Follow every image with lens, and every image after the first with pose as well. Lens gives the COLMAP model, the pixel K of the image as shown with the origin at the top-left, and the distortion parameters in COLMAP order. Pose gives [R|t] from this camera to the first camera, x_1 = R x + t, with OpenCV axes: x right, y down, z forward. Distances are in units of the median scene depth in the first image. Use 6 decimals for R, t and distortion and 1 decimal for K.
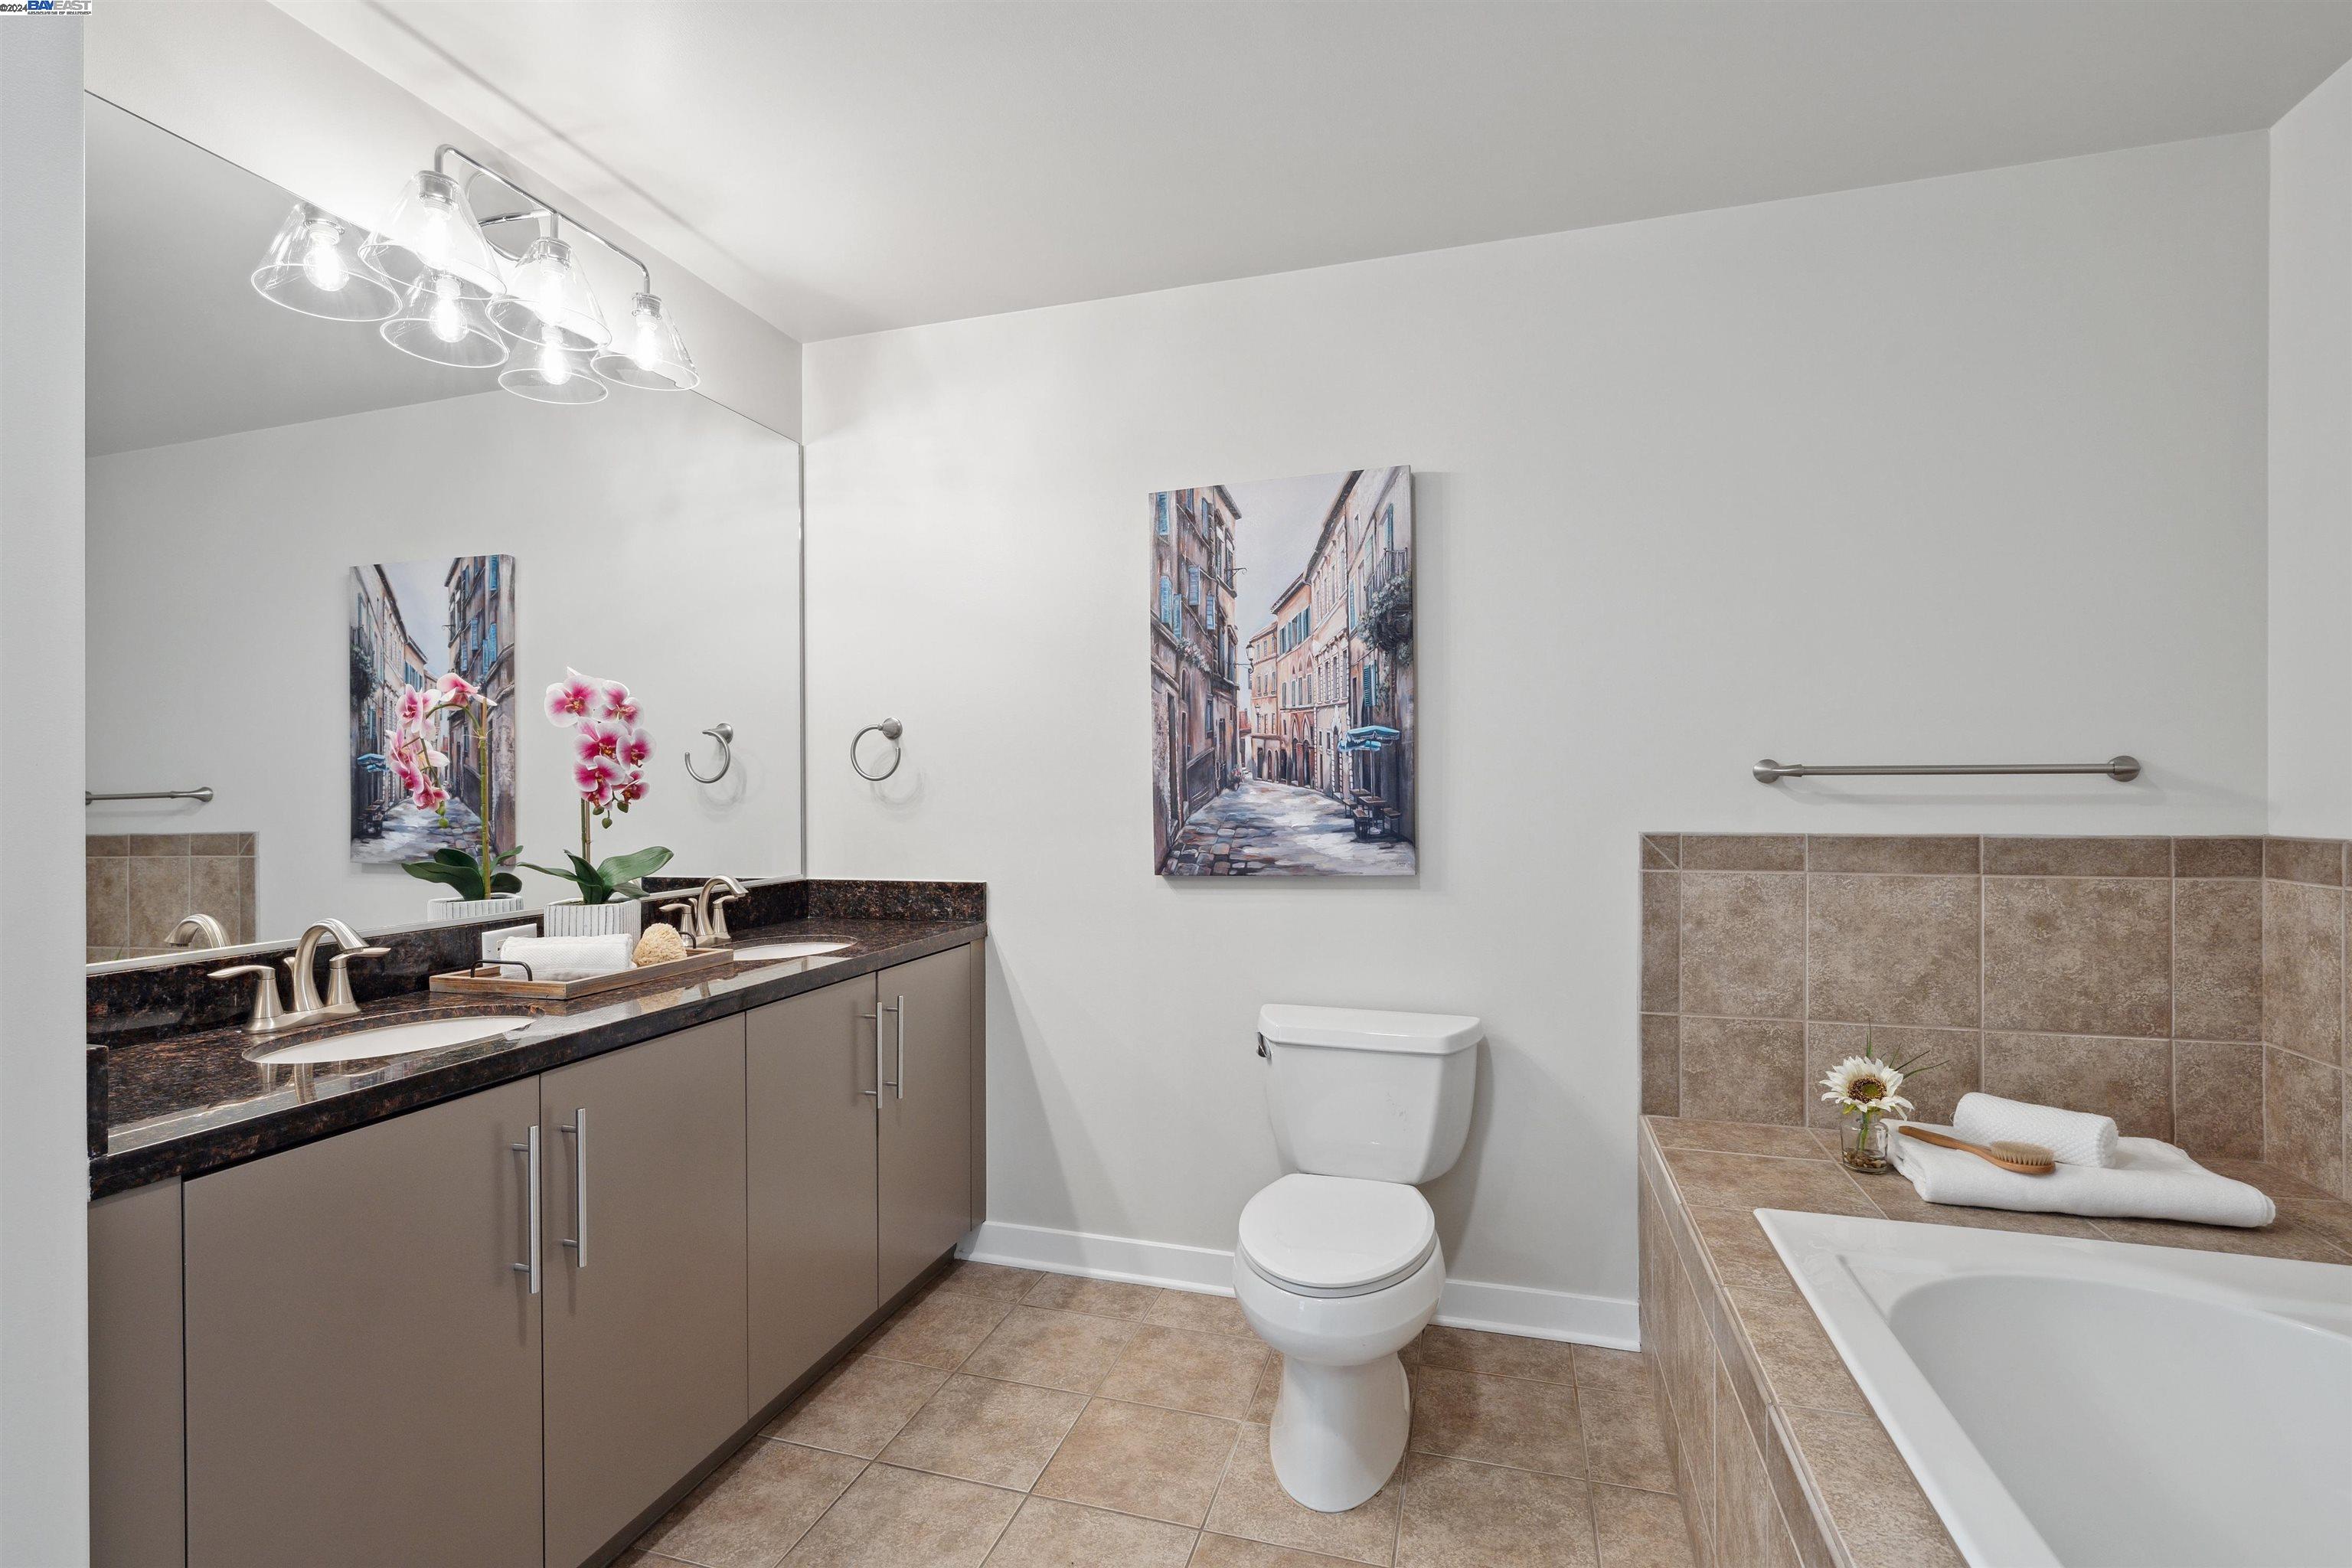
lens RADIAL K [[1071.0, 0, 1167.6], [0, 1071.0, 797.3], [0, 0, 1]] dist [0.001686, -0.001073]
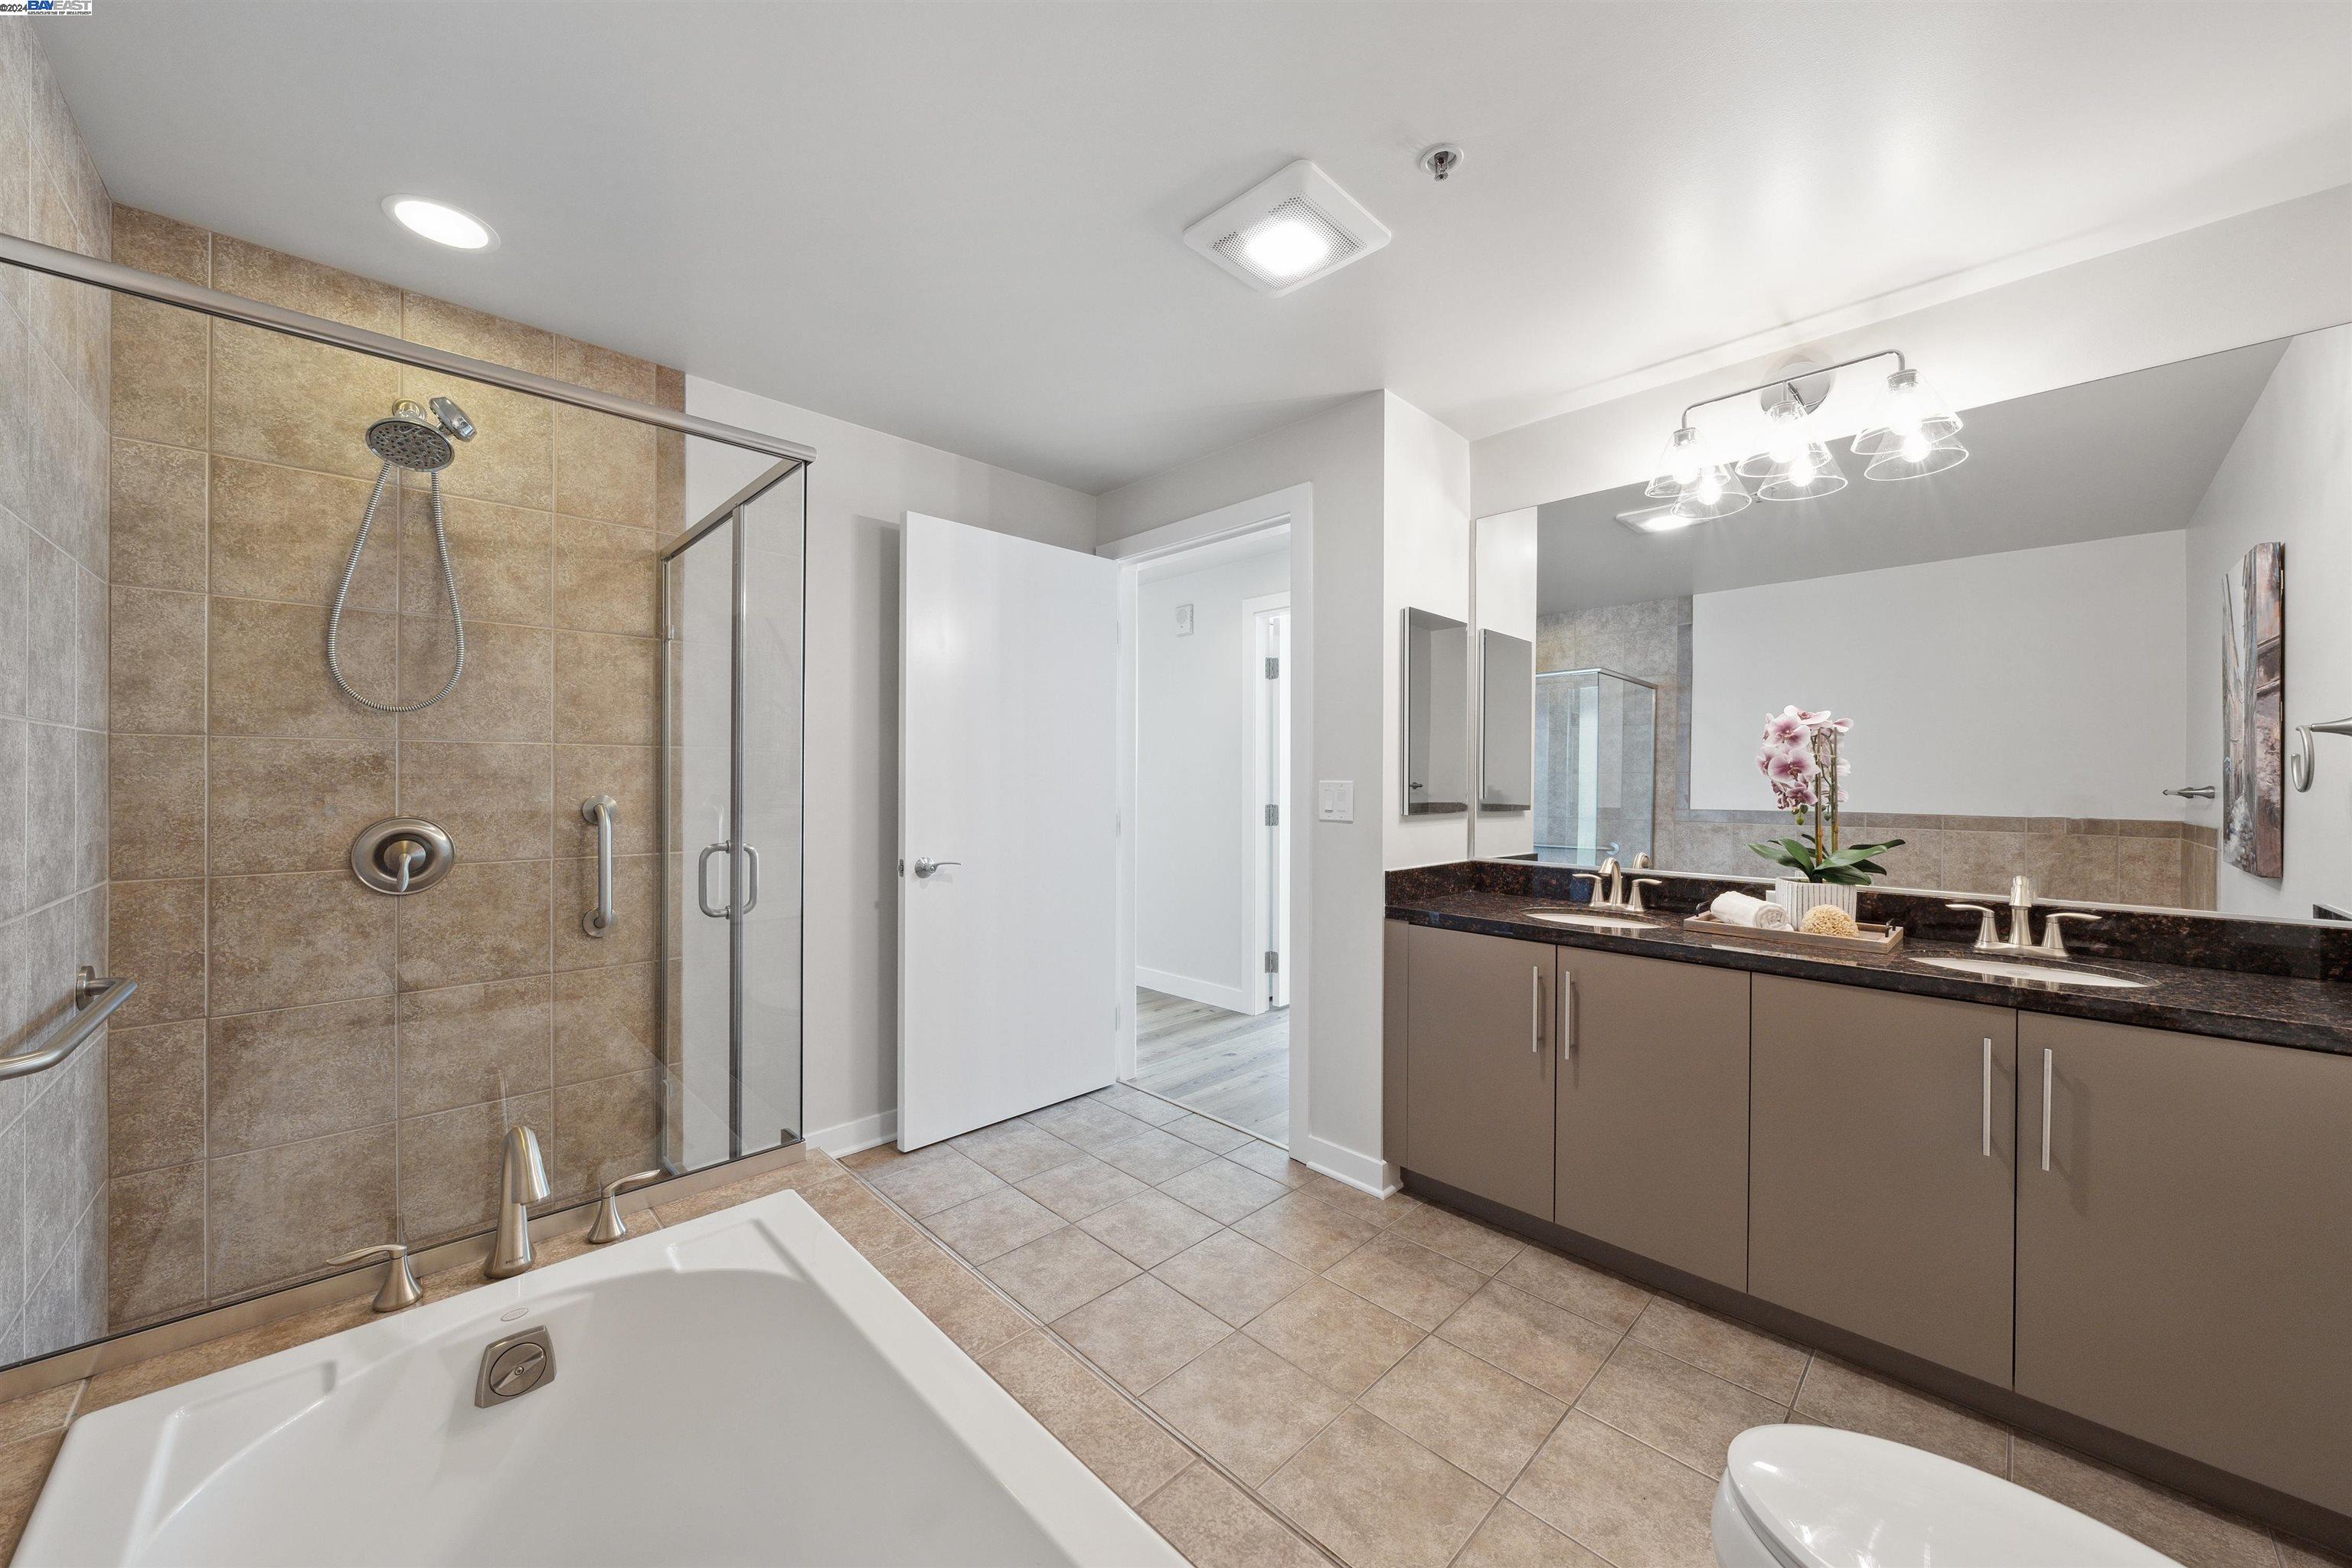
lens RADIAL K [[846.7, 0, 1165.0], [0, 846.7, 777.2], [0, 0, 1]] dist [-0.005077, 0.000104]
pose [[-0.487506, 0.003726, -0.873112, 0.598616], [-0.009294, 0.999912, 0.009457, -0.025430], [0.873070, 0.012724, -0.487429, 0.642284]]
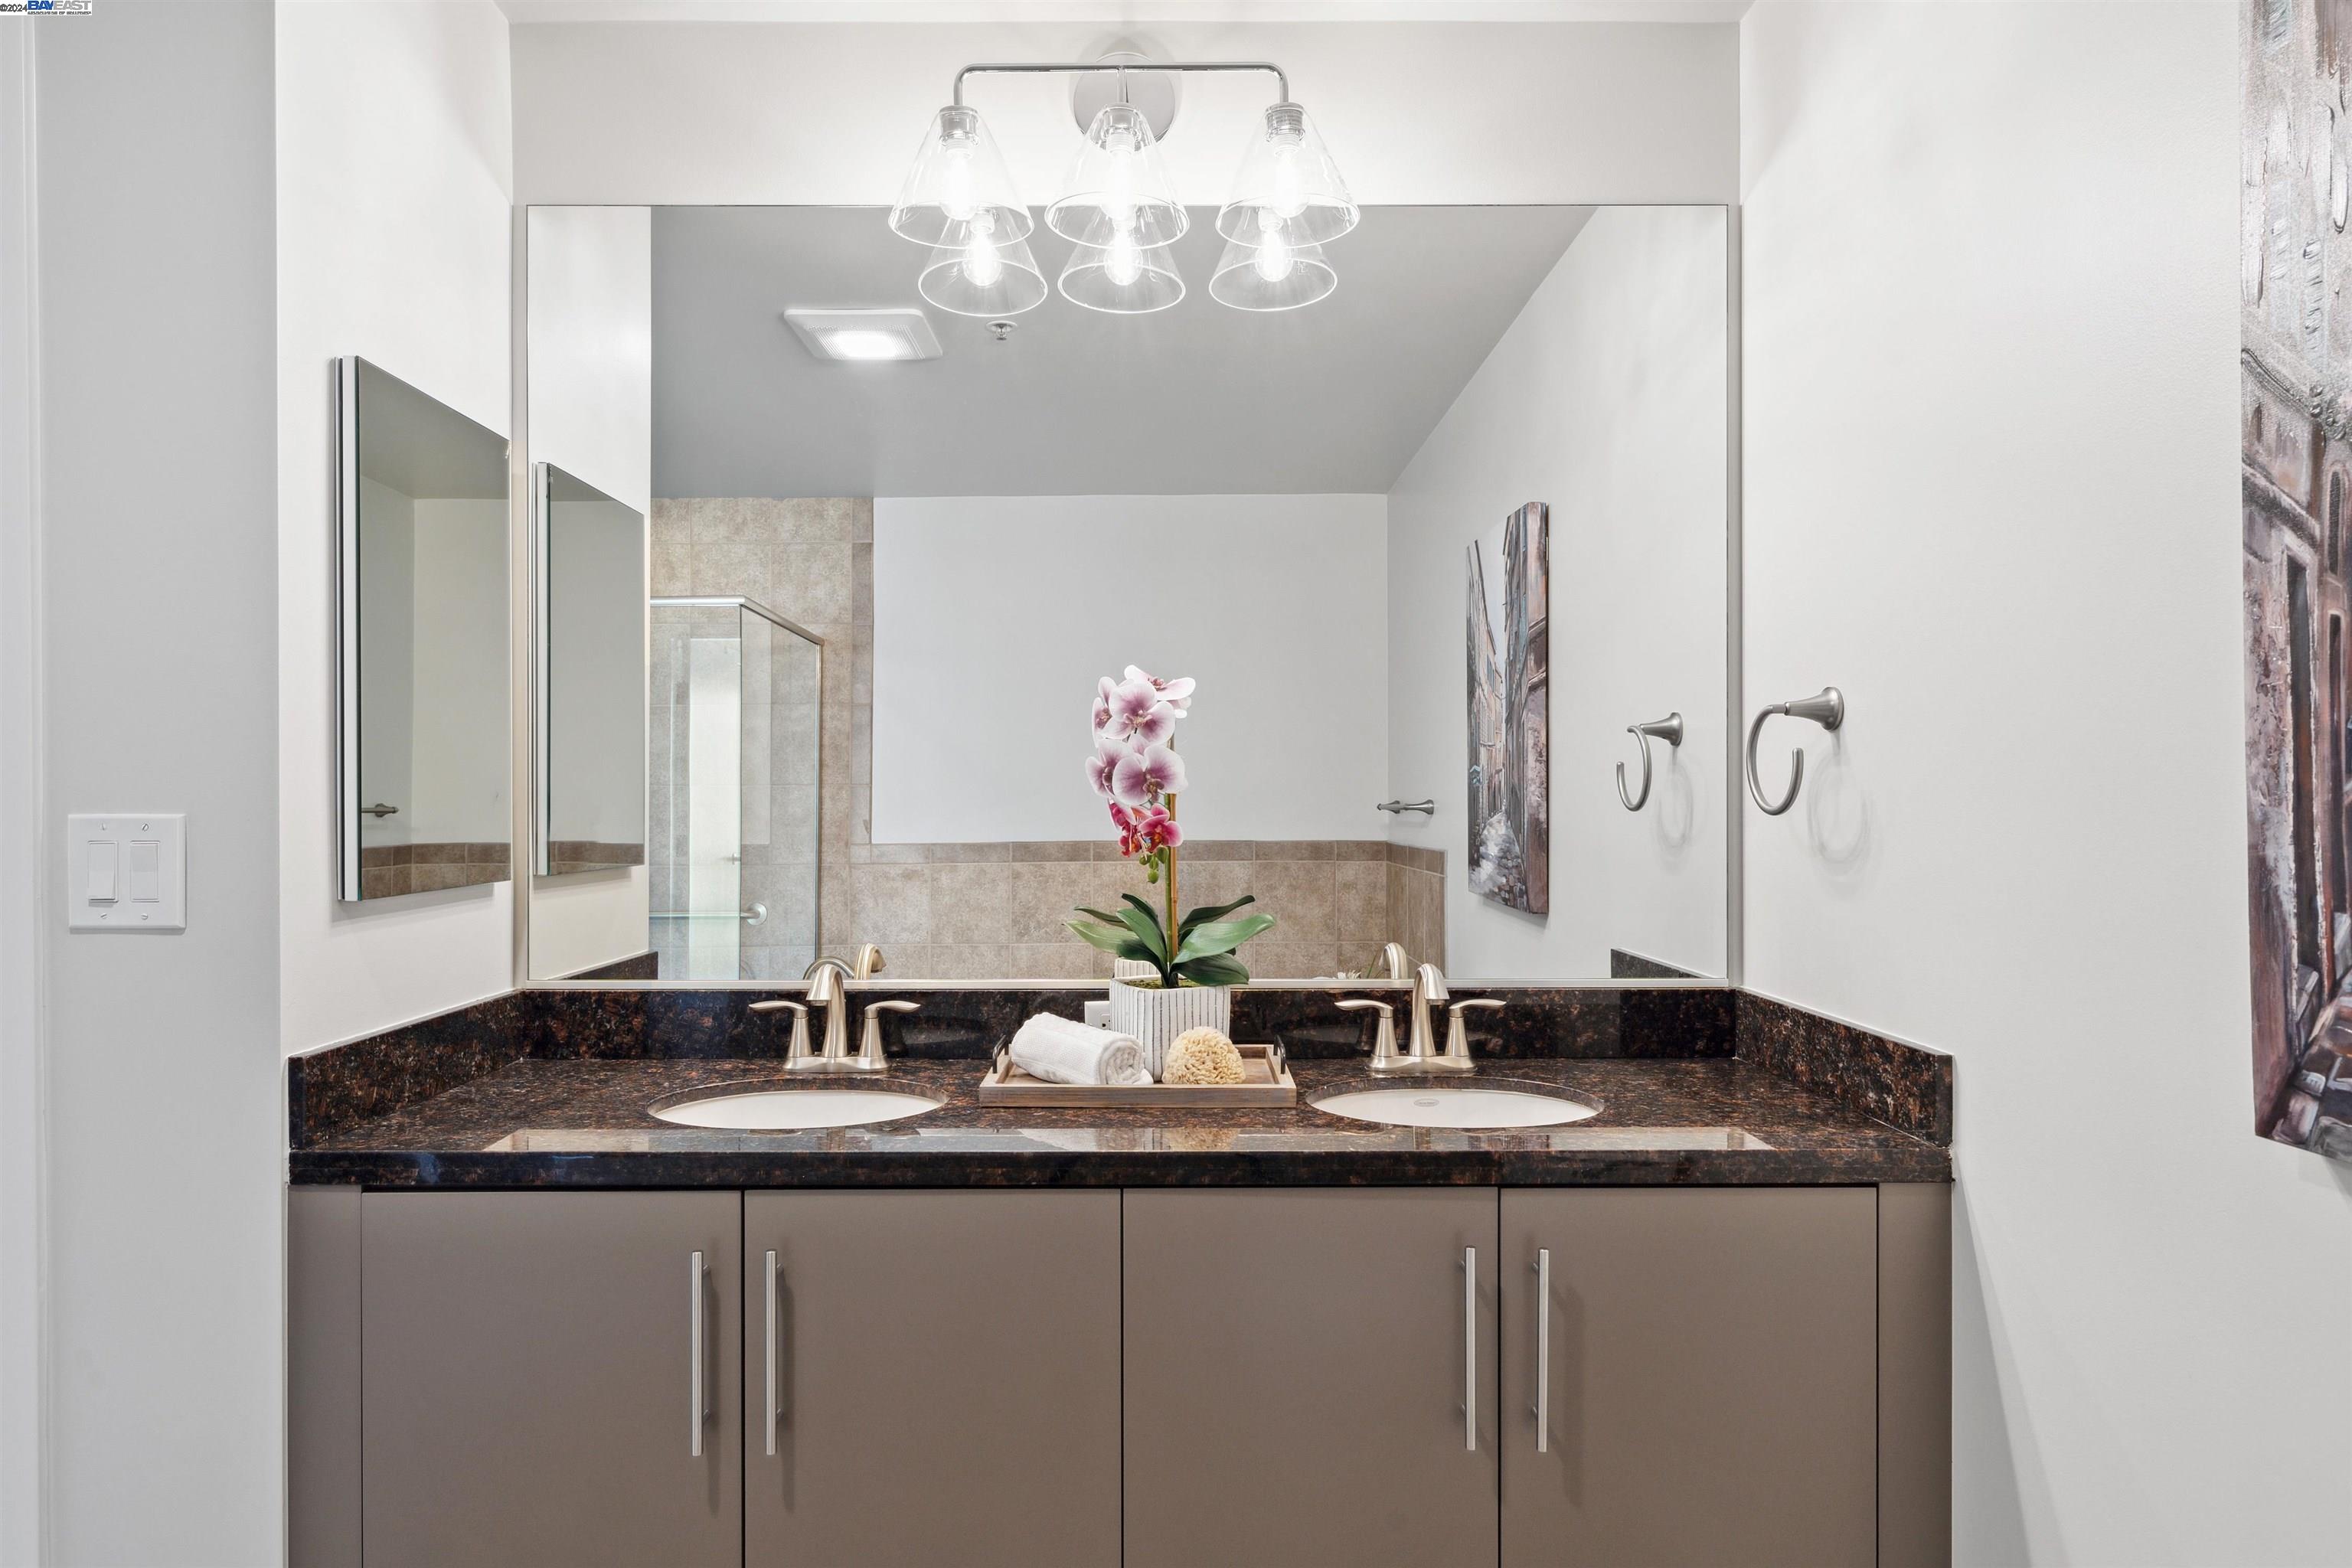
lens RADIAL K [[1383.0, 0, 1163.7], [0, 1383.0, 796.4], [0, 0, 1]] dist [0.005444, -0.000130]
pose [[0.288487, 0.009289, -0.957439, 0.290763], [-0.008118, 0.999941, 0.007256, -0.028751], [0.957449, 0.005679, 0.288546, 0.574761]]
